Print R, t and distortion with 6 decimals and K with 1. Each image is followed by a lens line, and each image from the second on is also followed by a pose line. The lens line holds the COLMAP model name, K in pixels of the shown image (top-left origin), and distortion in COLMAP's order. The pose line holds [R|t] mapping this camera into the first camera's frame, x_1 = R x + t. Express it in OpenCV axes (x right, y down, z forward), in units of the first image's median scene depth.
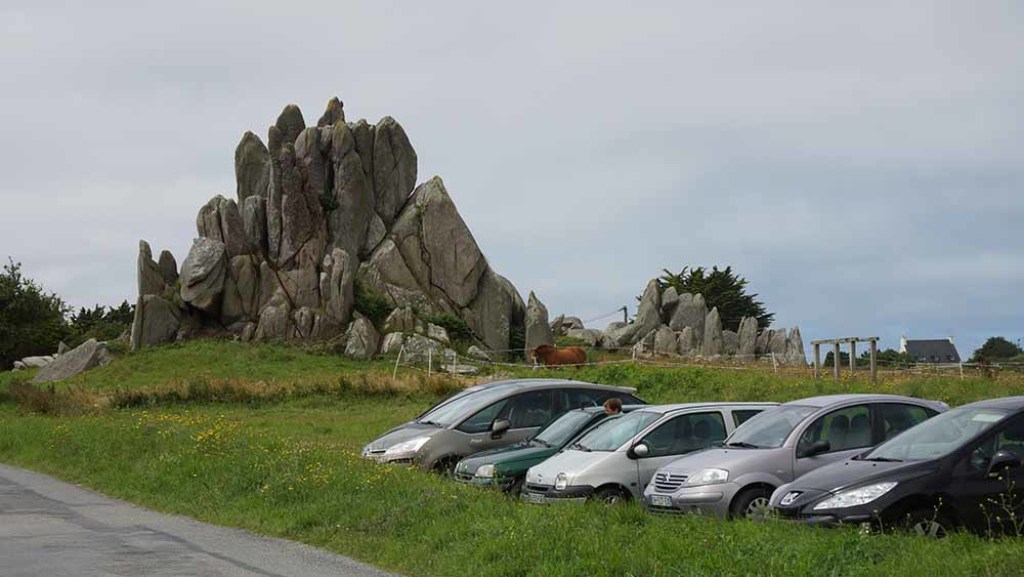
lens RADIAL K [[2626.9, 0, 510.2], [0, 2626.9, 291.8], [0, 0, 1]] dist [-0.107053, 0.000000]
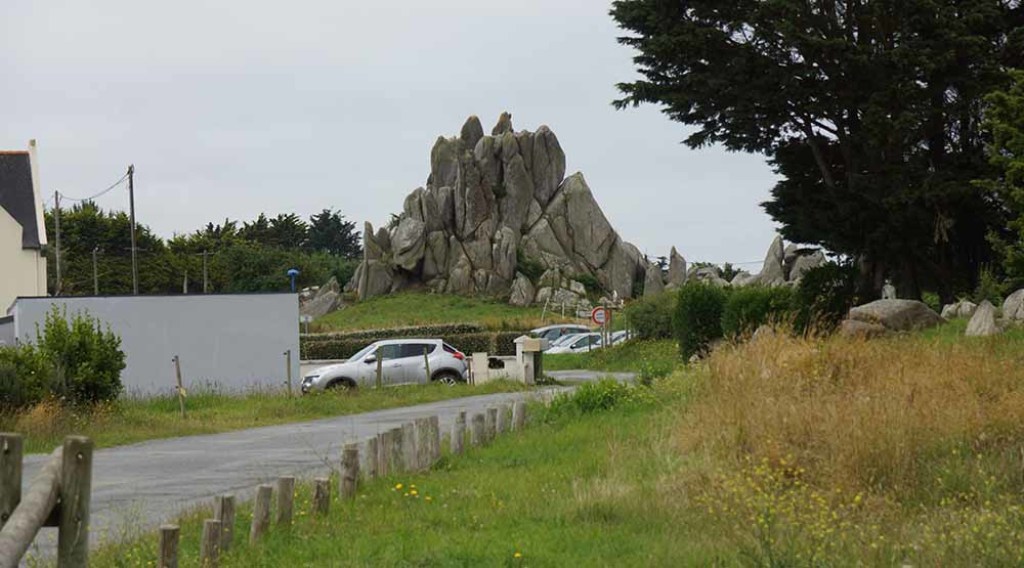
lens RADIAL K [[4586.9, 0, 512.7], [0, 4586.9, 284.2], [0, 0, 1]] dist [-2.297867, 0.000000]
pose [[0.997210, 0.004927, -0.074485, 0.117963], [-0.002892, 0.999620, 0.027405, -0.052075], [0.074591, -0.027113, 0.996846, -1.408722]]
